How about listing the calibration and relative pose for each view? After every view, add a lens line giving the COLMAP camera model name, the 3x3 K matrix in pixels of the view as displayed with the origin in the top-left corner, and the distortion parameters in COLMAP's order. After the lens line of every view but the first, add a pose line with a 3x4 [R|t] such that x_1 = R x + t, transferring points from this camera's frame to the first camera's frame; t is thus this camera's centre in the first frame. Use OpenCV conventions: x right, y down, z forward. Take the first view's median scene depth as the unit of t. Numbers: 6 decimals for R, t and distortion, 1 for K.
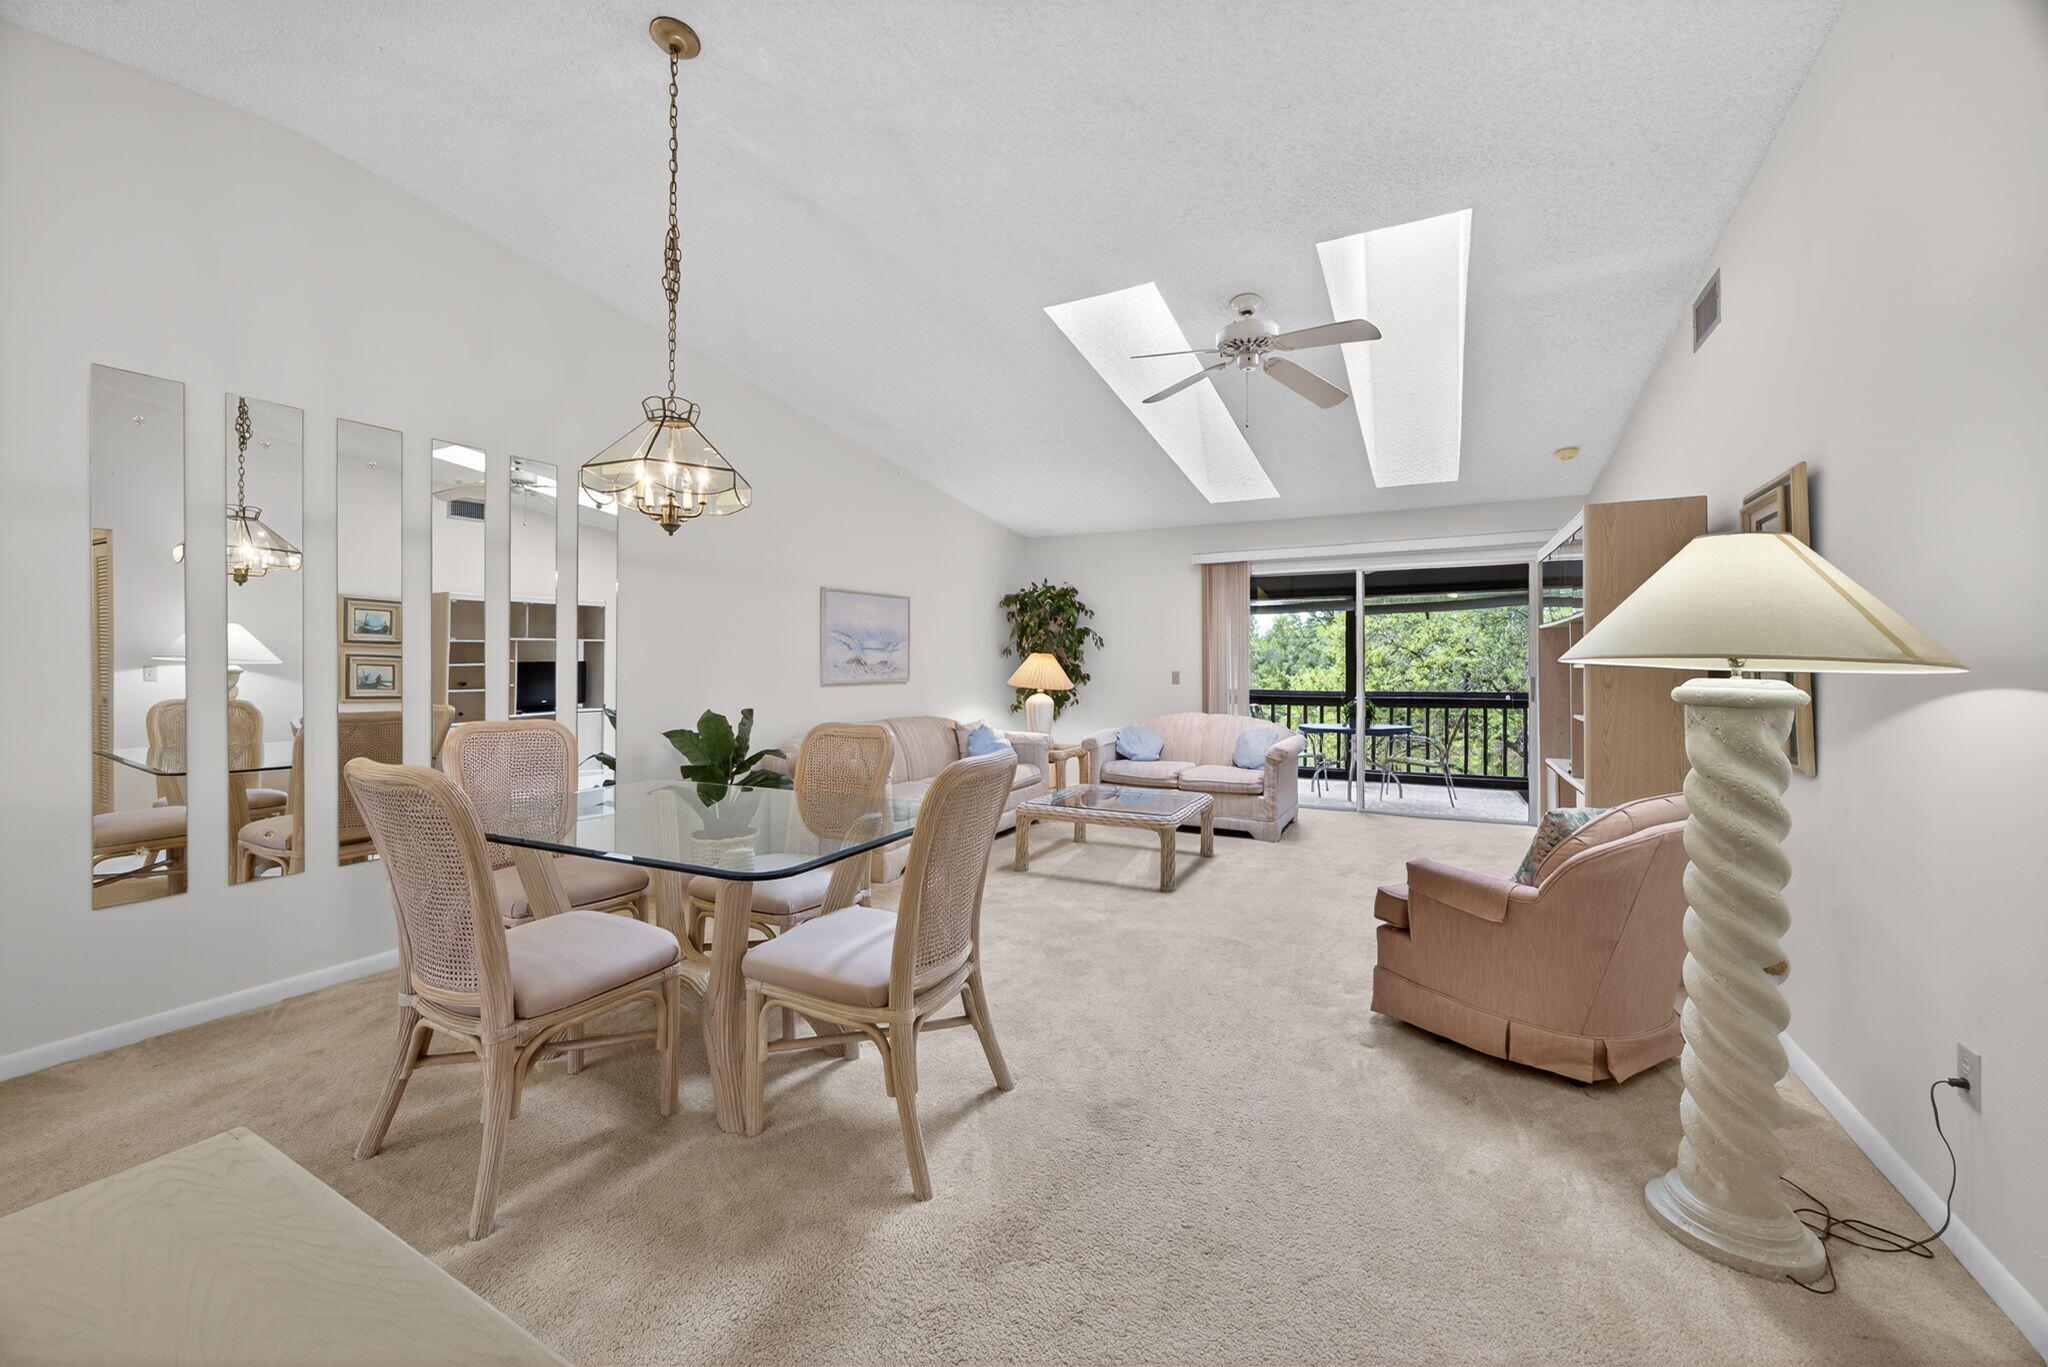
lens RADIAL K [[786.4, 0, 1028.0], [0, 786.4, 669.6], [0, 0, 1]] dist [-0.033063, 0.013008]
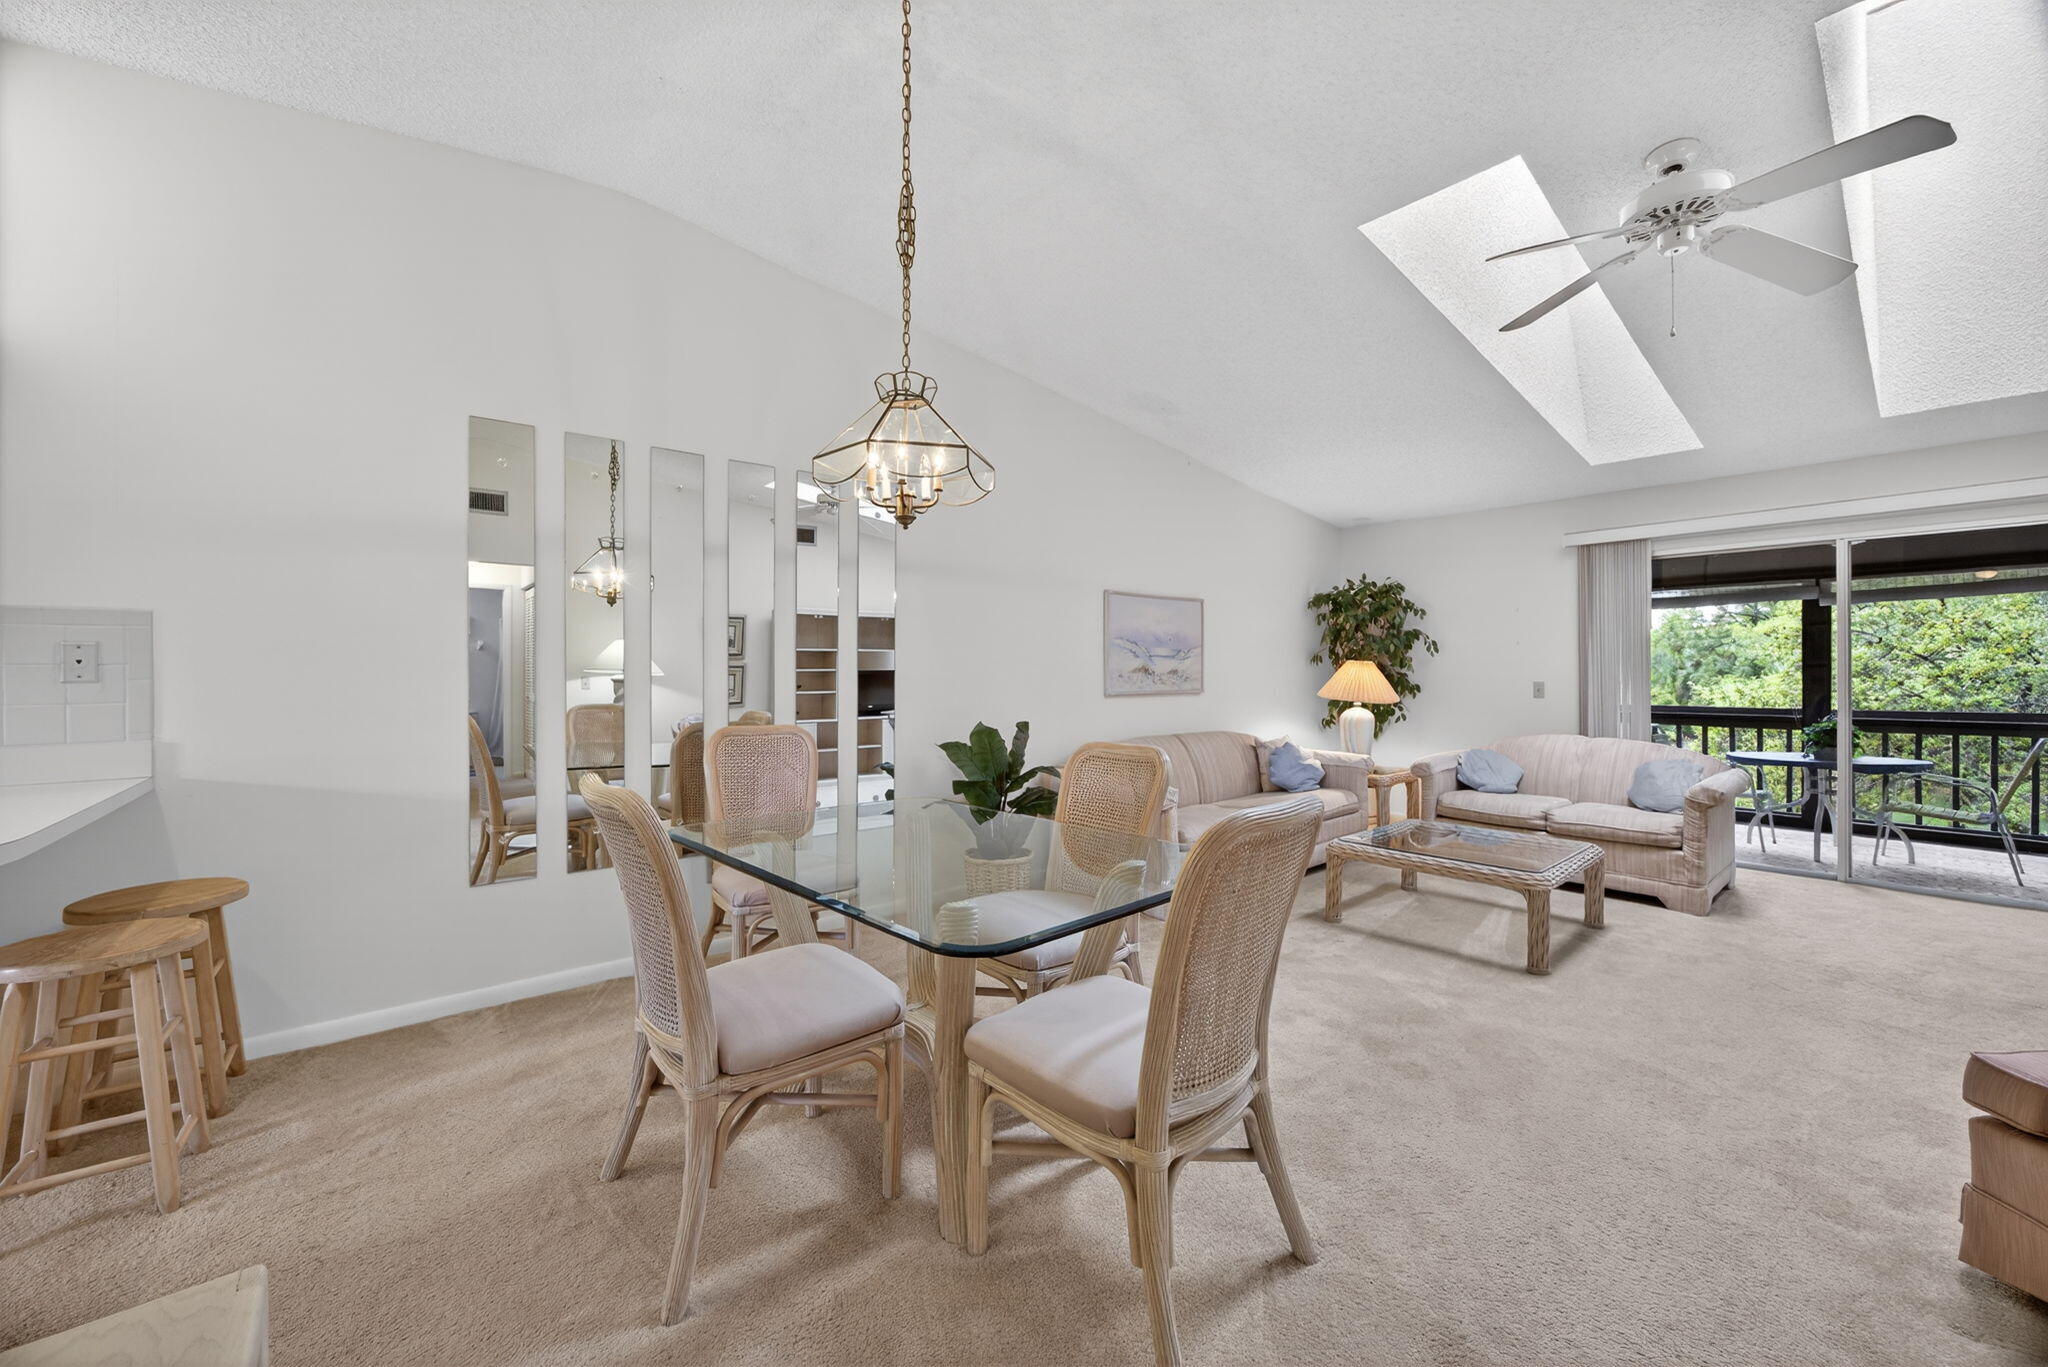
lens RADIAL K [[786.4, 0, 1028.0], [0, 786.4, 669.6], [0, 0, 1]] dist [-0.033063, 0.013008]
pose [[0.927502, -0.002283, -0.373812, 0.001634], [-0.001625, 0.999947, -0.010137, -0.002647], [0.373815, 0.010010, 0.927449, 0.130127]]
